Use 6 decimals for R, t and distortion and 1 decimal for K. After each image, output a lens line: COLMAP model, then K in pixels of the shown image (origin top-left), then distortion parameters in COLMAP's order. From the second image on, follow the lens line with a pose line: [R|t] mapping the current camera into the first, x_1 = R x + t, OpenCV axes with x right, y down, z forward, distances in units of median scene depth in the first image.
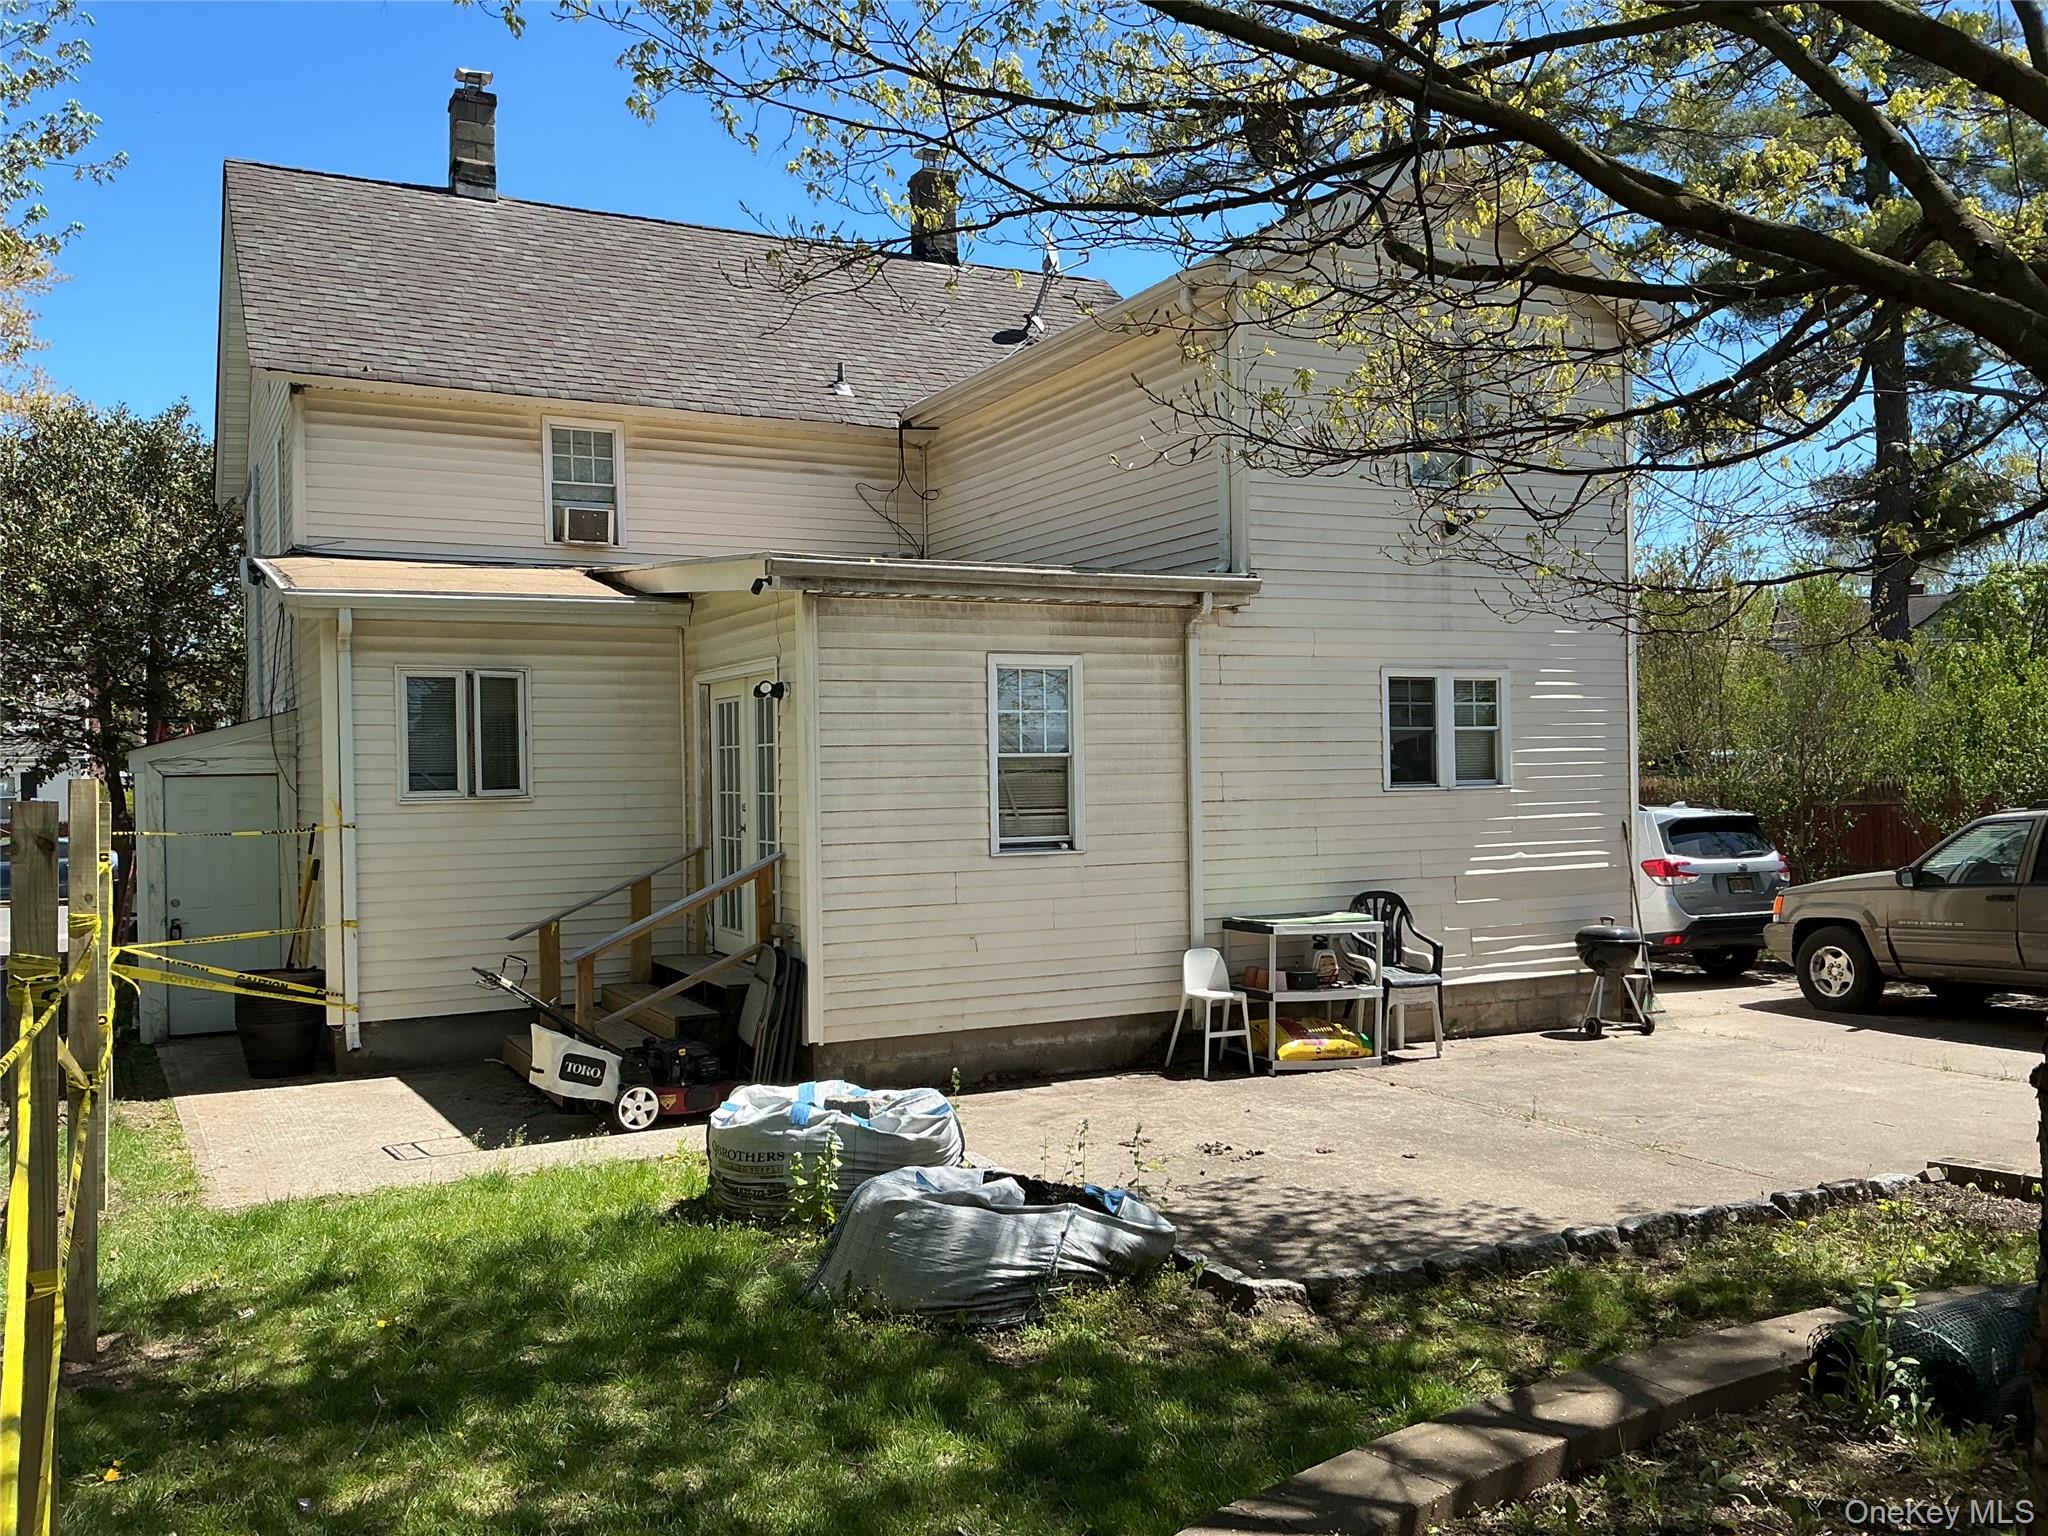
lens RADIAL K [[1708.4, 0, 1017.1], [0, 1708.4, 726.9], [0, 0, 1]] dist [0.075929, -0.149076]
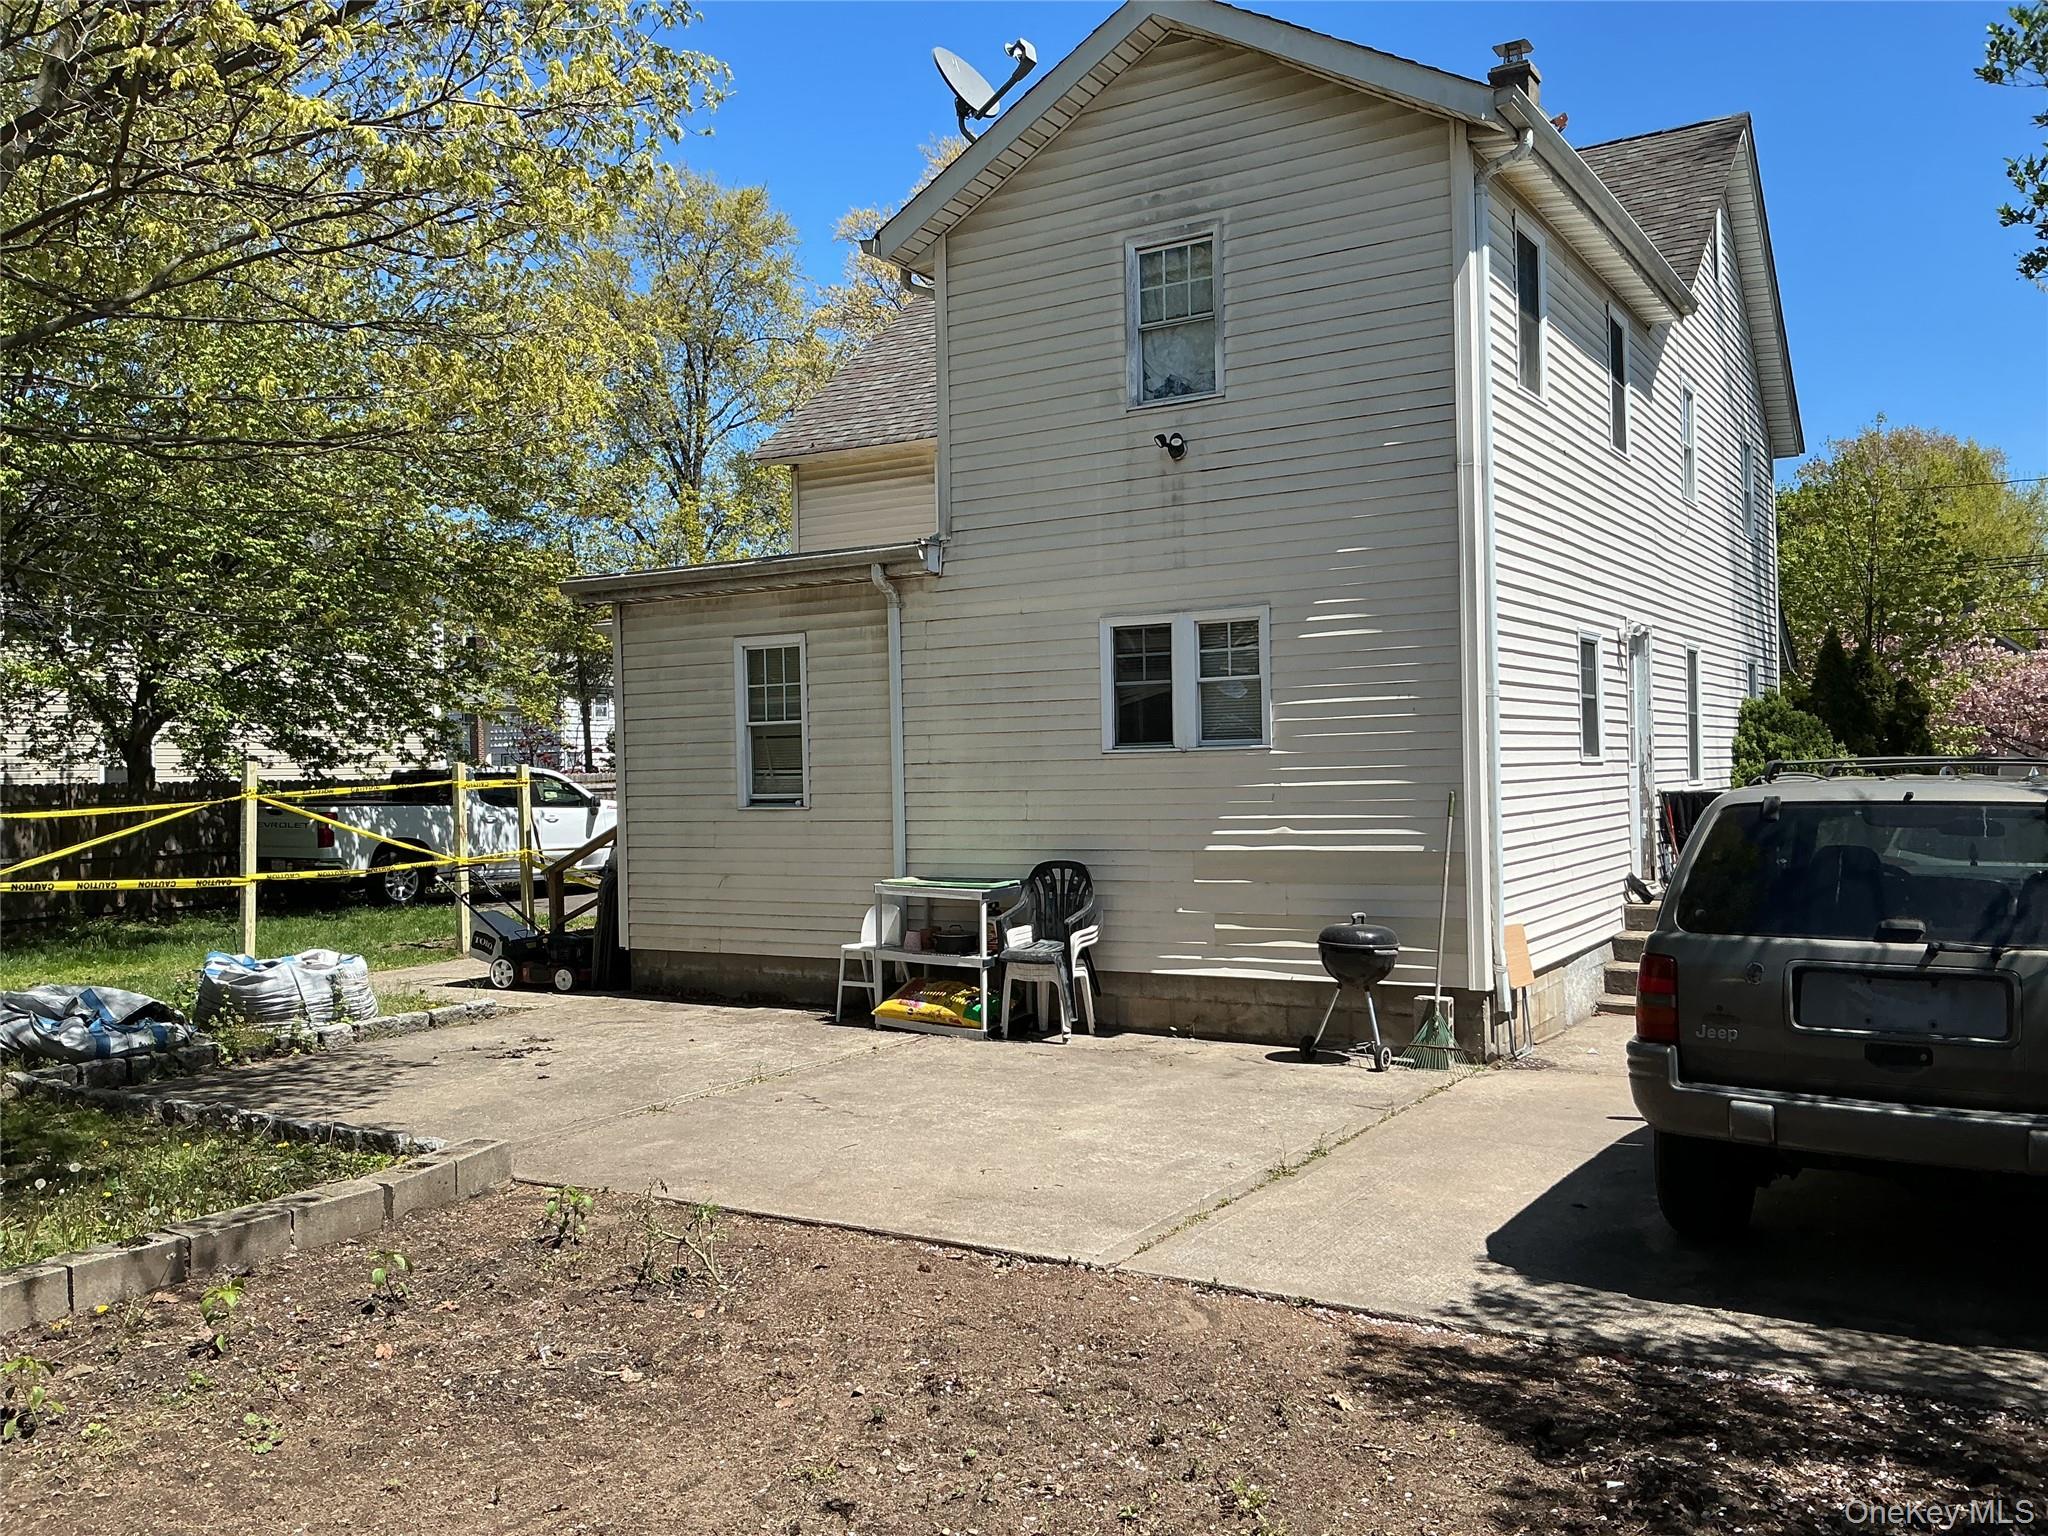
lens RADIAL K [[1708.4, 0, 1031.9], [0, 1708.4, 727.4], [0, 0, 1]] dist [0.075929, -0.149076]
pose [[0.515657, -0.014906, -0.856665, 1.008434], [0.033600, 0.999431, 0.002835, 0.020497], [0.856136, -0.030246, 0.515865, 0.515522]]
